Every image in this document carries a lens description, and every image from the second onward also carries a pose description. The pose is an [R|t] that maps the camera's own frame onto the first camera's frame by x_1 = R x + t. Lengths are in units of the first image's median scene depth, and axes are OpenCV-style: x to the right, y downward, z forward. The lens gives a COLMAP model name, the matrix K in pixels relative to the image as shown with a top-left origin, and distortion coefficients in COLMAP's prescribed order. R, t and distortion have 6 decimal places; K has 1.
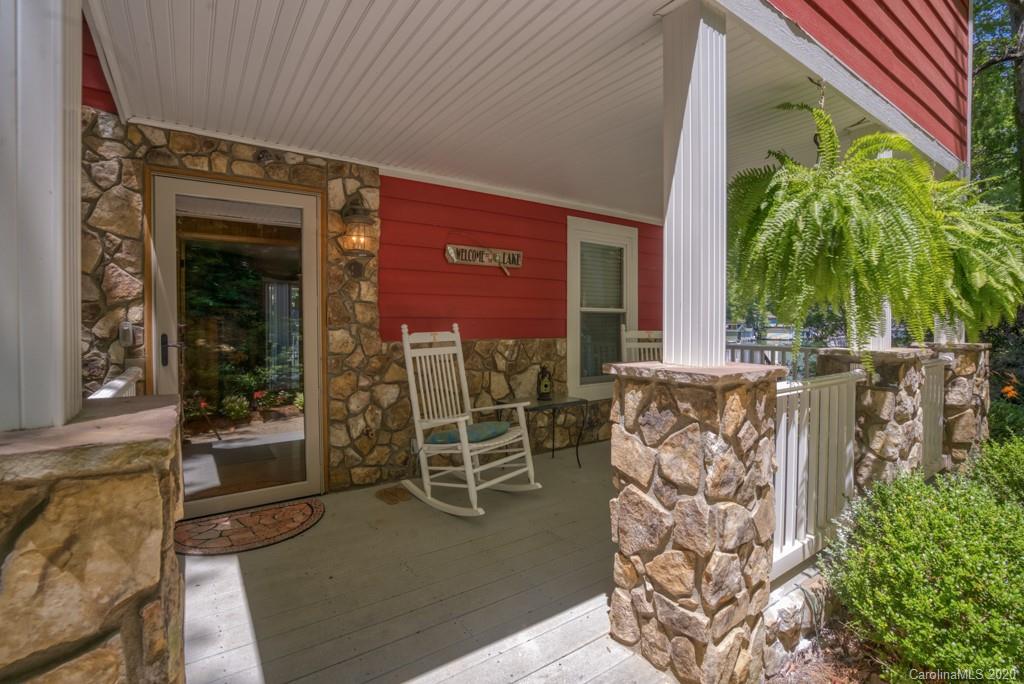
lens RADIAL K [[474.1, 0, 507.3], [0, 474.1, 333.7], [0, 0, 1]] dist [-0.010964, 0.001037]
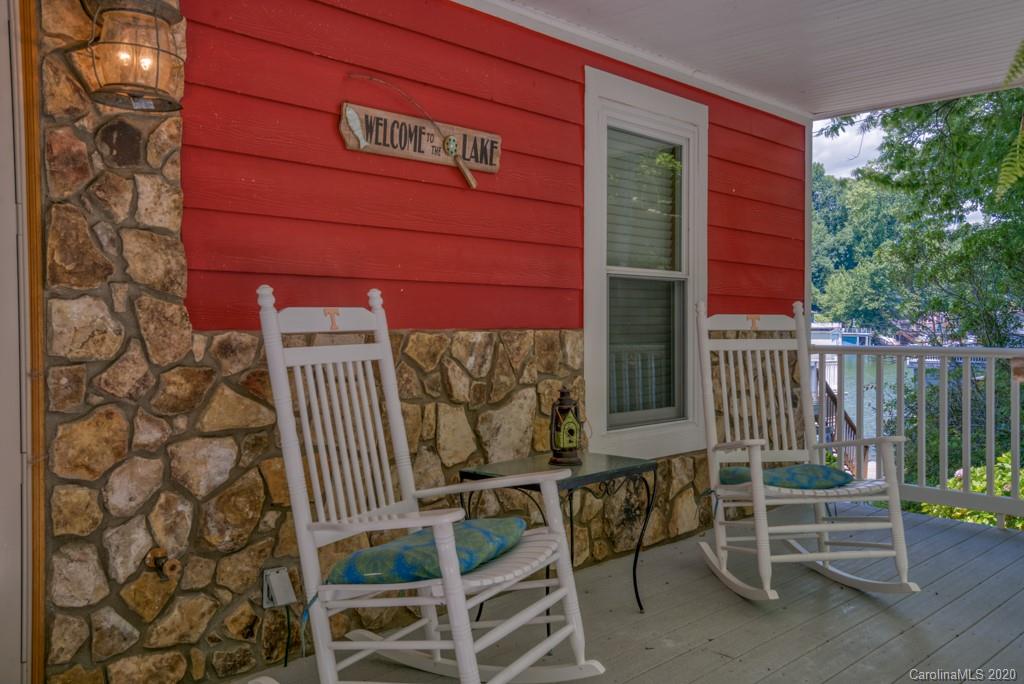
lens RADIAL K [[889.5, 0, 515.5], [0, 889.5, 344.6], [0, 0, 1]] dist [0.098489, 0.009736]
pose [[0.979567, -0.001605, 0.201113, -0.150987], [0.000525, 0.999985, 0.005423, 0.023964], [-0.201119, -0.005207, 0.979553, 0.201256]]
